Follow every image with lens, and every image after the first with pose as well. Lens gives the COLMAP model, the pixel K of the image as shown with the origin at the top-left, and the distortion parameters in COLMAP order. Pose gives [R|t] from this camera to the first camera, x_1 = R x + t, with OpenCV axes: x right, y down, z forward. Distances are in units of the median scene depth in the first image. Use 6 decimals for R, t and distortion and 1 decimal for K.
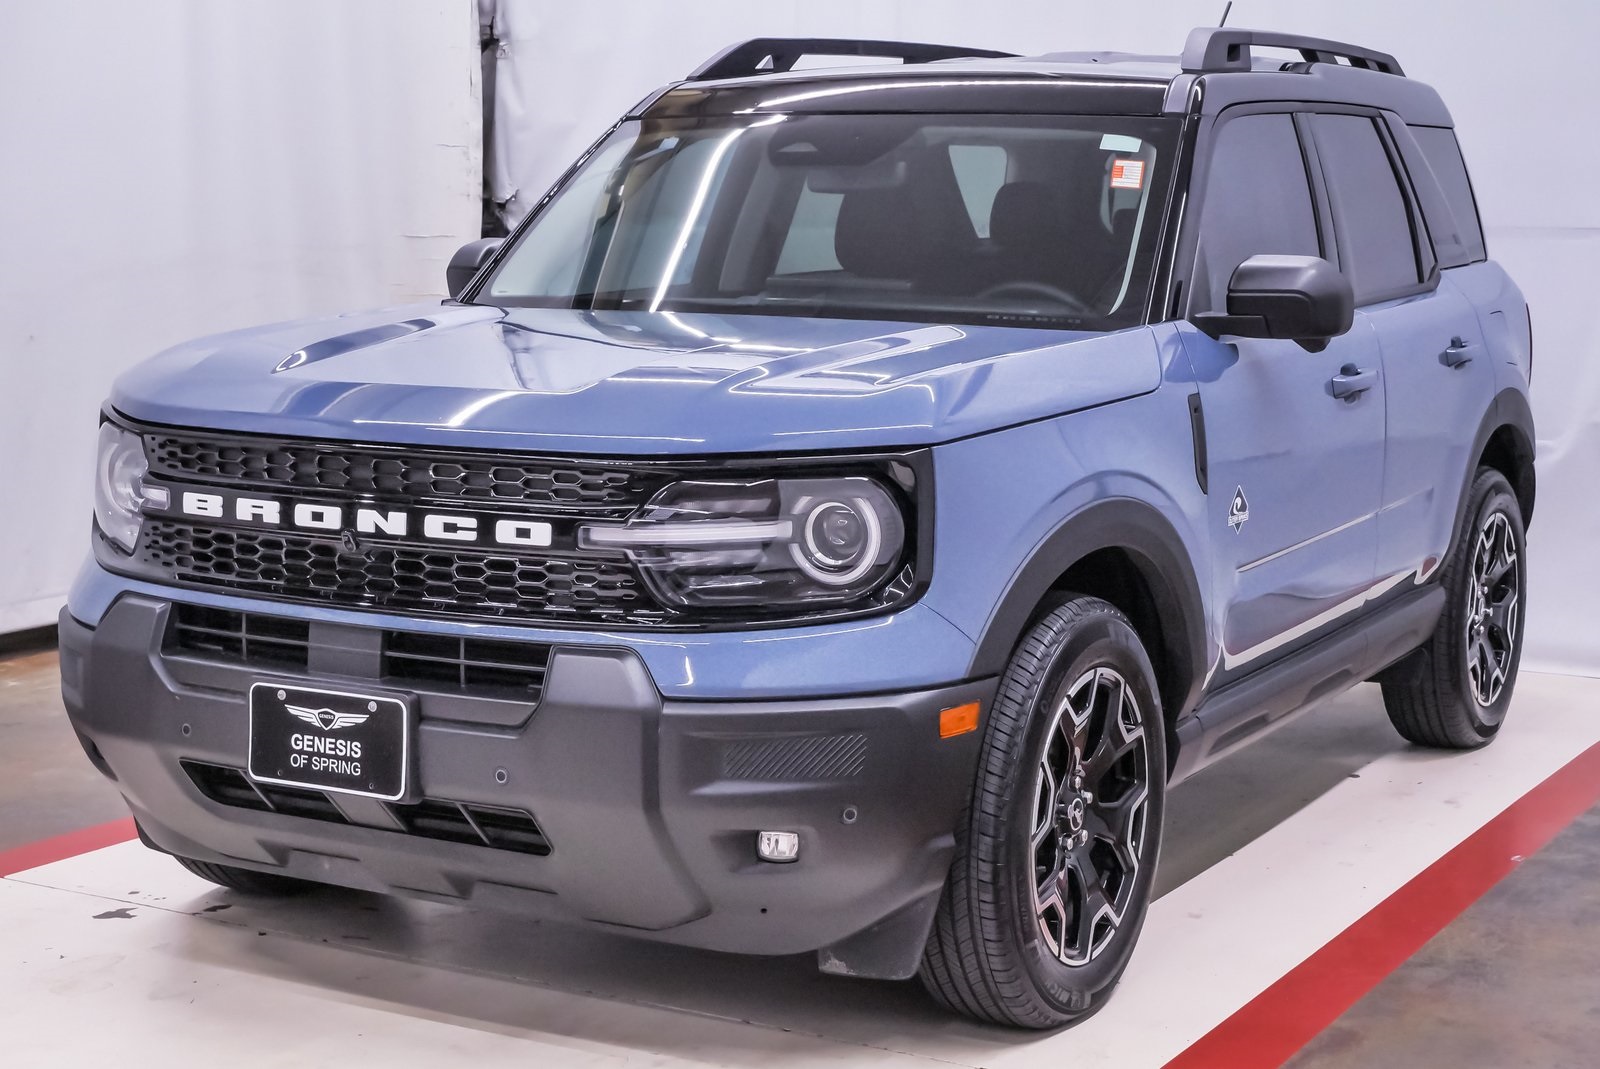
lens RADIAL K [[2531.6, 0, 798.1], [0, 2531.6, 538.4], [0, 0, 1]] dist [-0.001477, 0.000000]
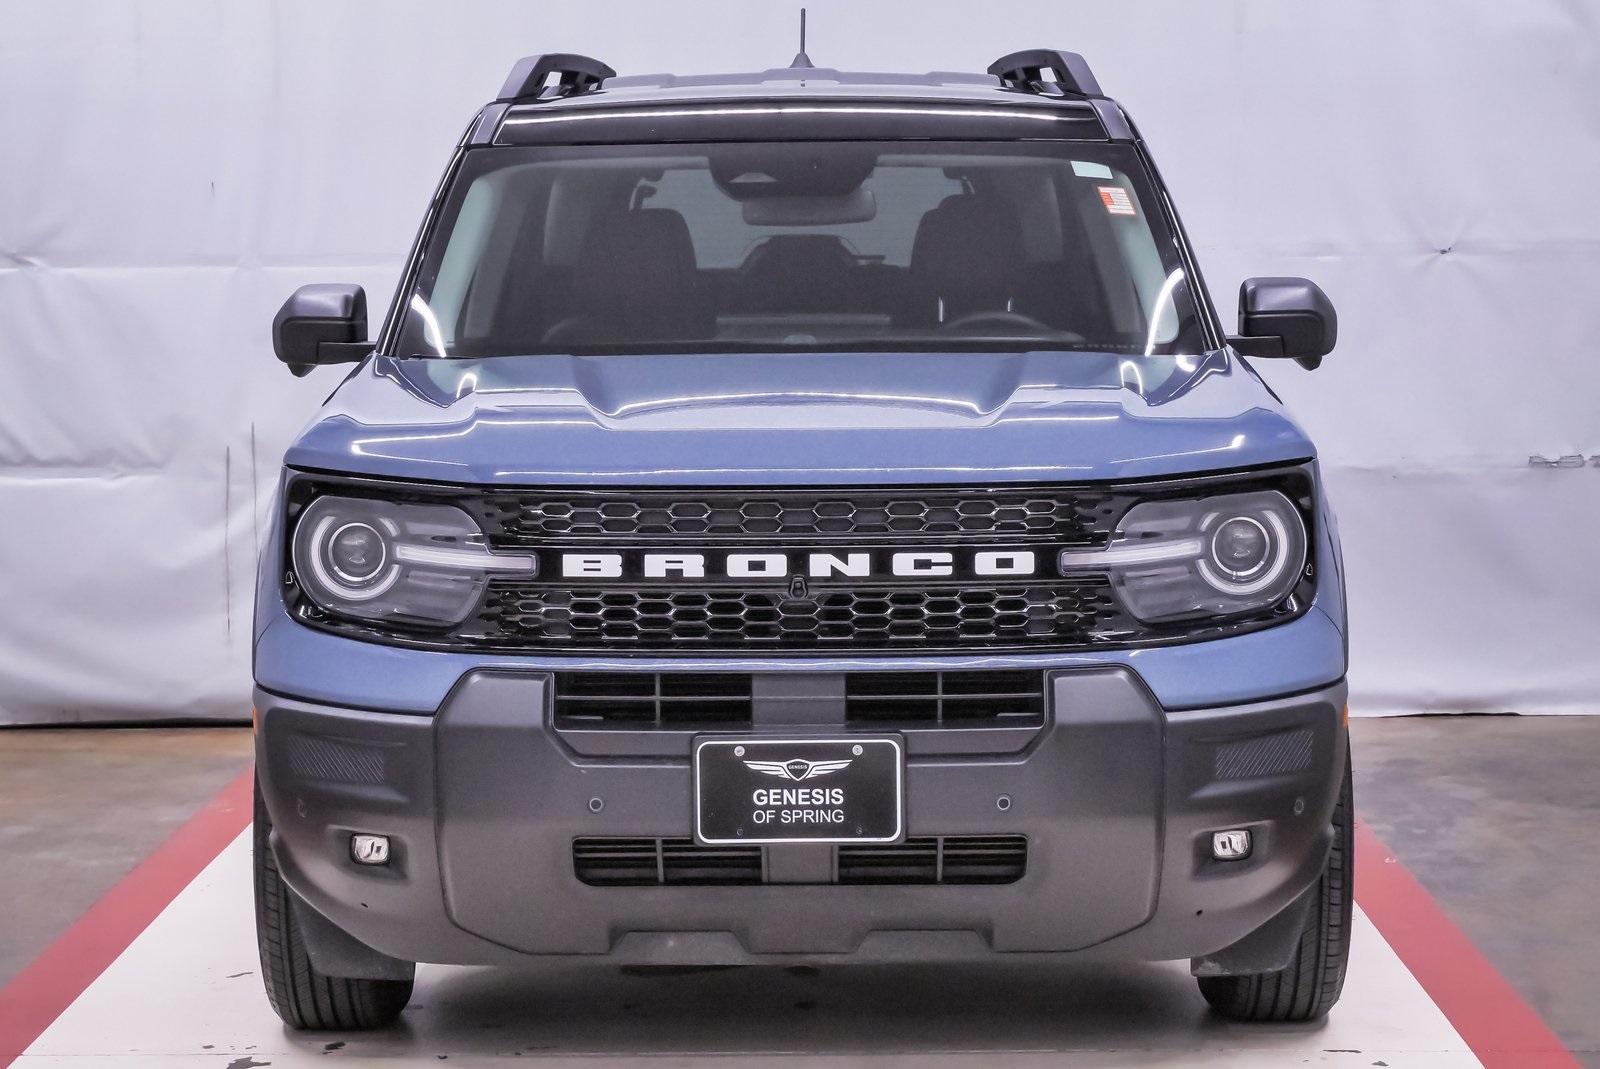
lens RADIAL K [[3555.0, 0, 800.6], [0, 3555.0, 530.4], [0, 0, 1]] dist [-0.089452, 0.000000]
pose [[0.882181, -0.059095, 0.467187, -0.821191], [0.079628, 0.996528, -0.024308, 0.012548], [-0.464129, 0.058646, 0.883824, -0.221416]]
